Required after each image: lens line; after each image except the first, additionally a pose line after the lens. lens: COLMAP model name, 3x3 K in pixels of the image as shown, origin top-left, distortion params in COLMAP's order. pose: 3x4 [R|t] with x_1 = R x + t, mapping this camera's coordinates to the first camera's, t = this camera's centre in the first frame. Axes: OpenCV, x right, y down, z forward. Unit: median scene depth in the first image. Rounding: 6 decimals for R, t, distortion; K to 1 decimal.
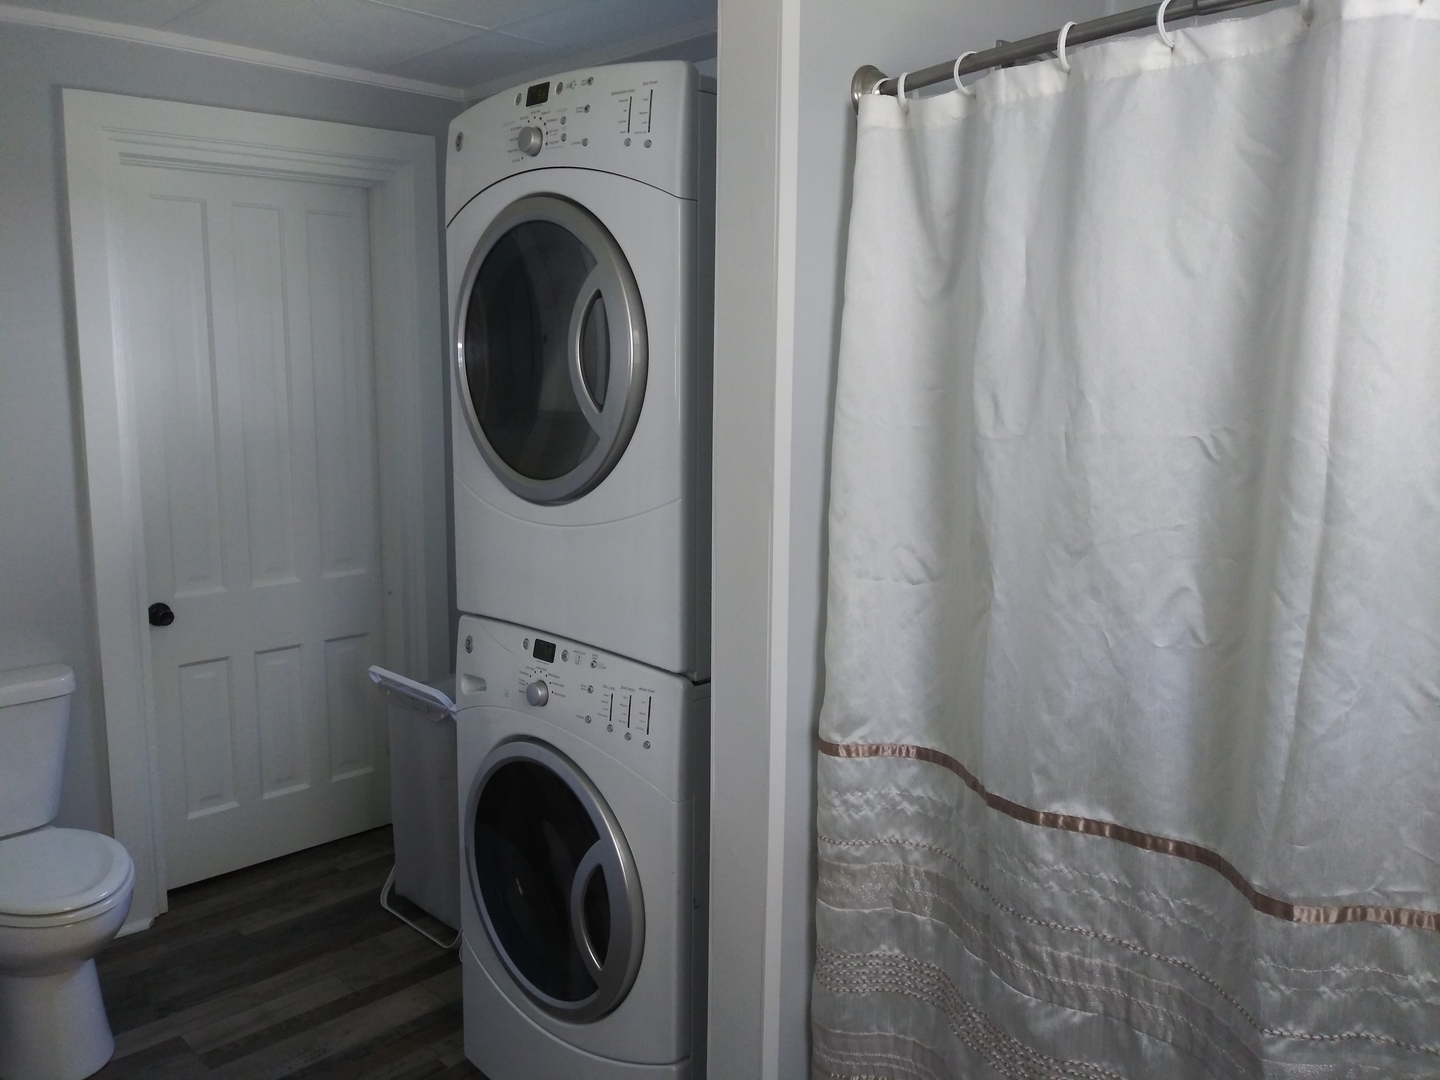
lens RADIAL K [[1170.7, 0, 715.8], [0, 1170.7, 543.3], [0, 0, 1]] dist [-0.005982, -0.033692]
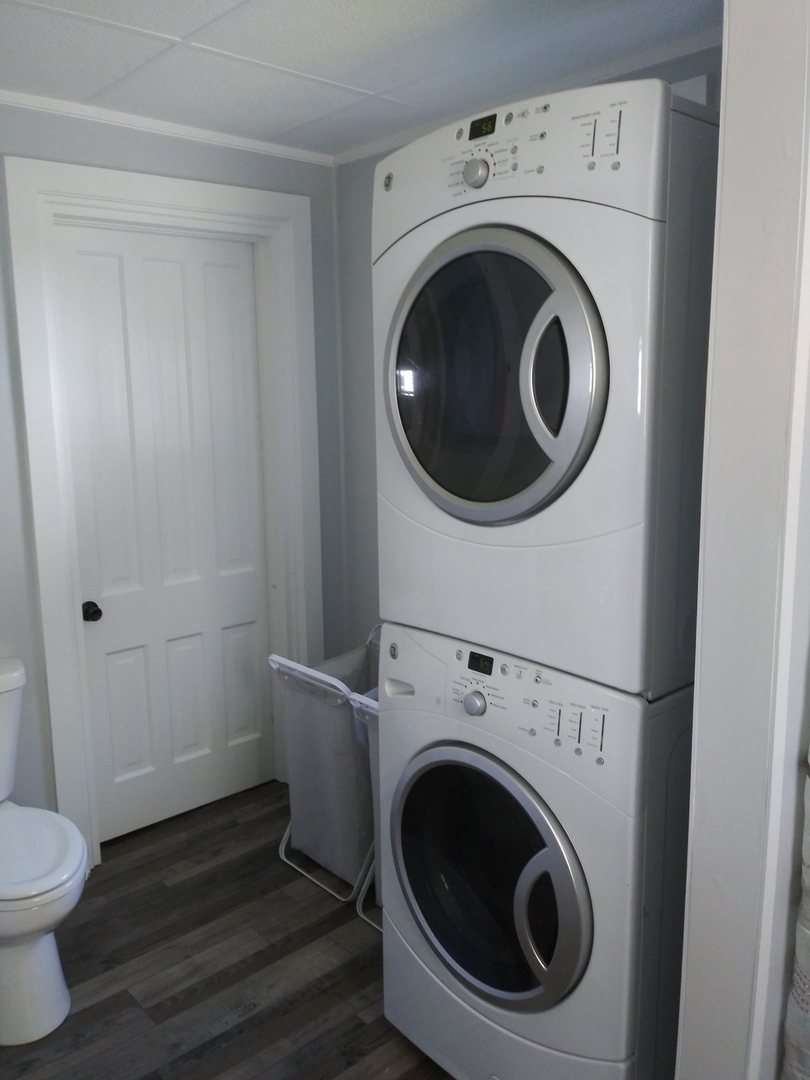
lens RADIAL K [[878.0, 0, 408.8], [0, 878.0, 533.9], [0, 0, 1]] dist [-0.005982, -0.033692]
pose [[0.998699, -0.014476, -0.048893, -0.141951], [0.015138, 0.999798, 0.013195, -0.030046], [0.048693, -0.013918, 0.998717, 0.173879]]
